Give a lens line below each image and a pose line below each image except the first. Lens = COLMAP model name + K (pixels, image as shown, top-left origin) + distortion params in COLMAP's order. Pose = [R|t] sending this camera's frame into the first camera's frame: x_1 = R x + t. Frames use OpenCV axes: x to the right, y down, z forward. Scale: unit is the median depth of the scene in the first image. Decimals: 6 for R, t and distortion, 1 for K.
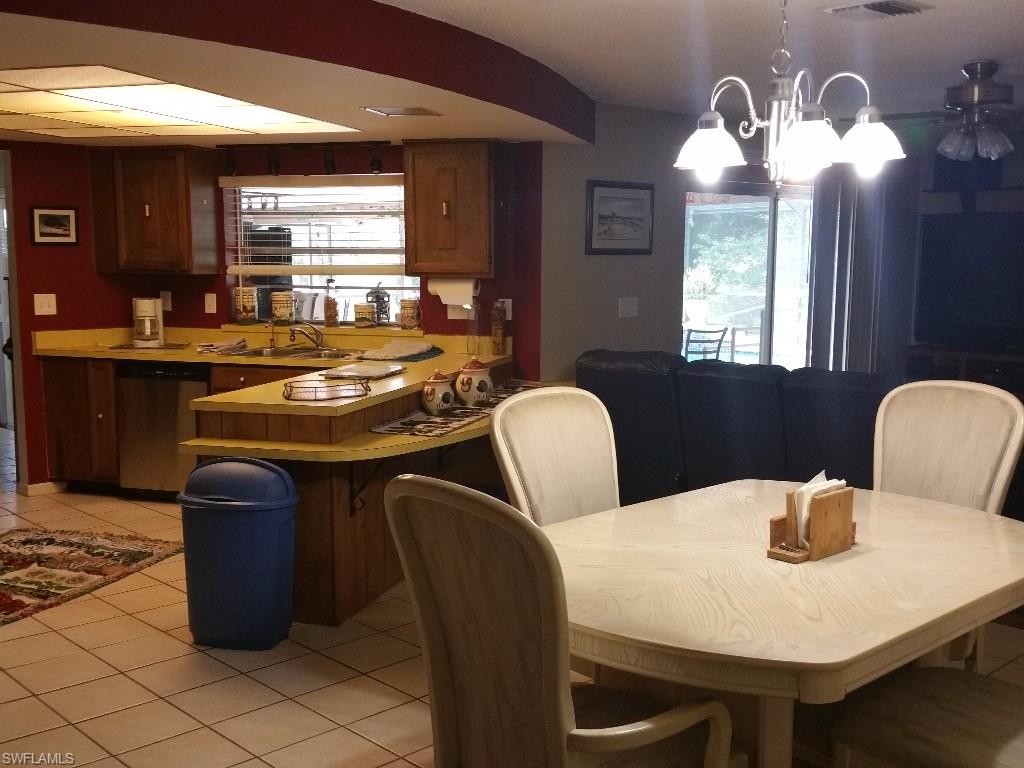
lens RADIAL K [[1109.6, 0, 505.0], [0, 1109.6, 377.7], [0, 0, 1]] dist [0.078009, 0.000000]
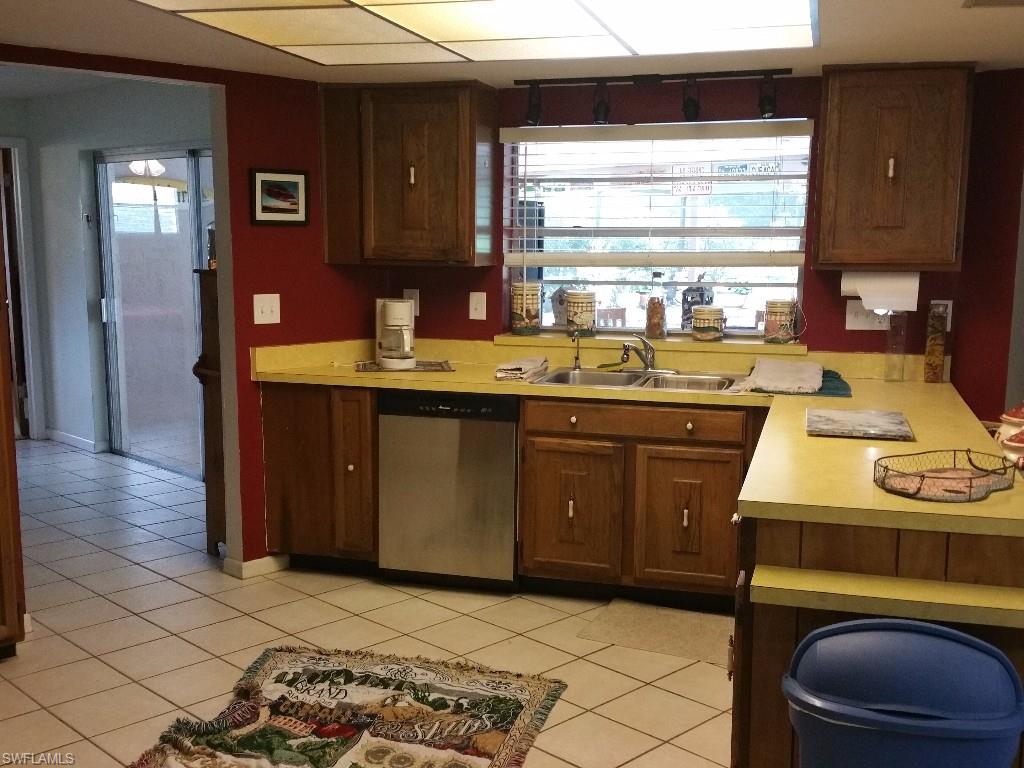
lens RADIAL K [[1109.6, 0, 520.4], [0, 1109.6, 393.8], [0, 0, 1]] dist [0.078009, 0.000000]
pose [[0.999544, -0.002079, 0.030110, -0.270742], [0.001148, 0.999522, 0.030903, -0.033377], [-0.030159, -0.030854, 0.999069, 0.293290]]
